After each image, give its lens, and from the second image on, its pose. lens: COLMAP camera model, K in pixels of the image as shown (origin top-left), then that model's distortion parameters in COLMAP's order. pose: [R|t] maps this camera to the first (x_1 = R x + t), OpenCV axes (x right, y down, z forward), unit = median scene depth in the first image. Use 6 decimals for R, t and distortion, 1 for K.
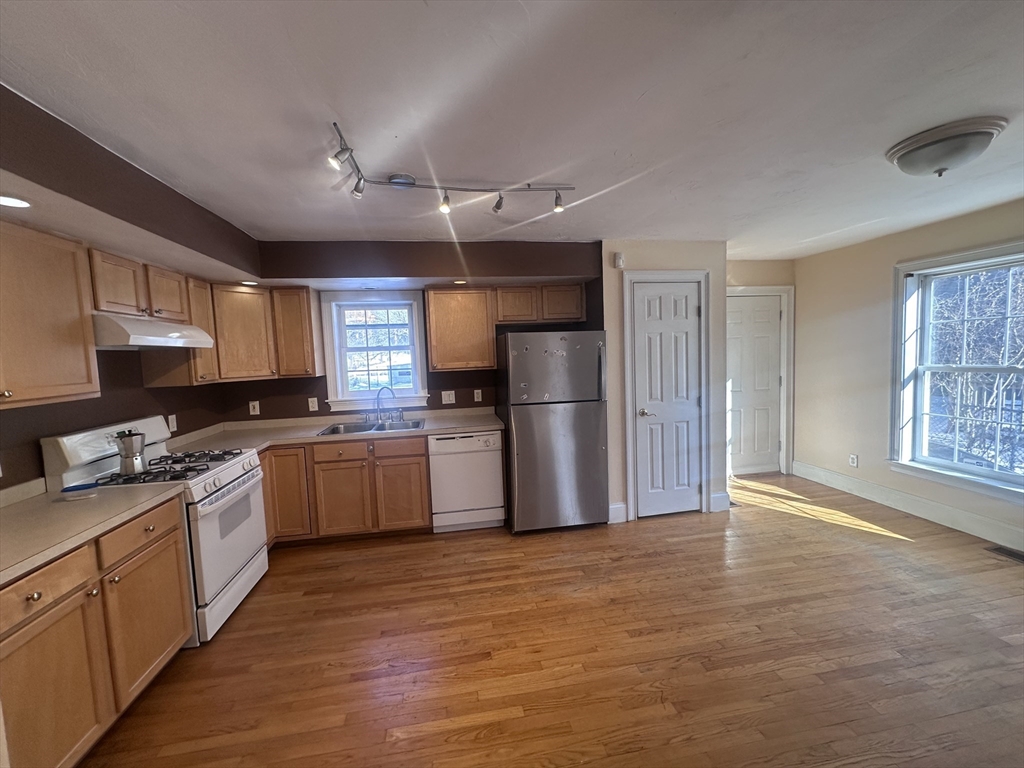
lens RADIAL K [[408.7, 0, 511.6], [0, 408.7, 385.7], [0, 0, 1]] dist [-0.000852, -0.000204]
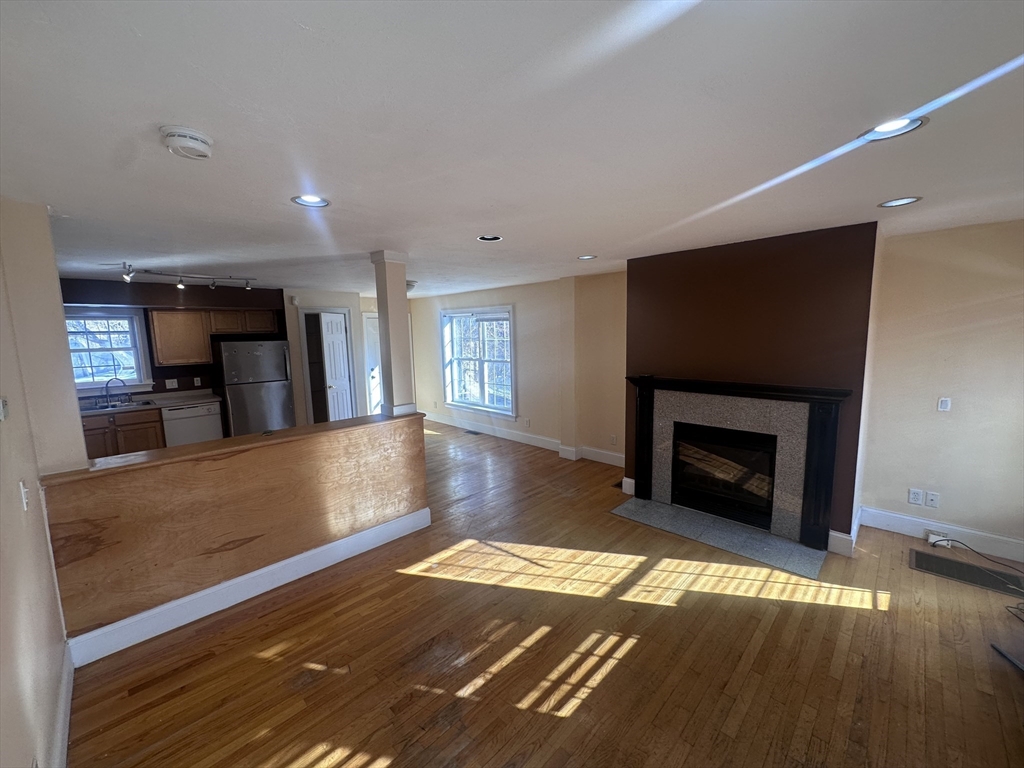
lens RADIAL K [[408.7, 0, 511.6], [0, 408.7, 385.7], [0, 0, 1]] dist [-0.000852, -0.000204]
pose [[0.814285, -0.054169, 0.577932, -0.014137], [0.034912, 0.998404, 0.044389, 0.014479], [-0.579414, -0.015969, 0.814877, -0.926625]]
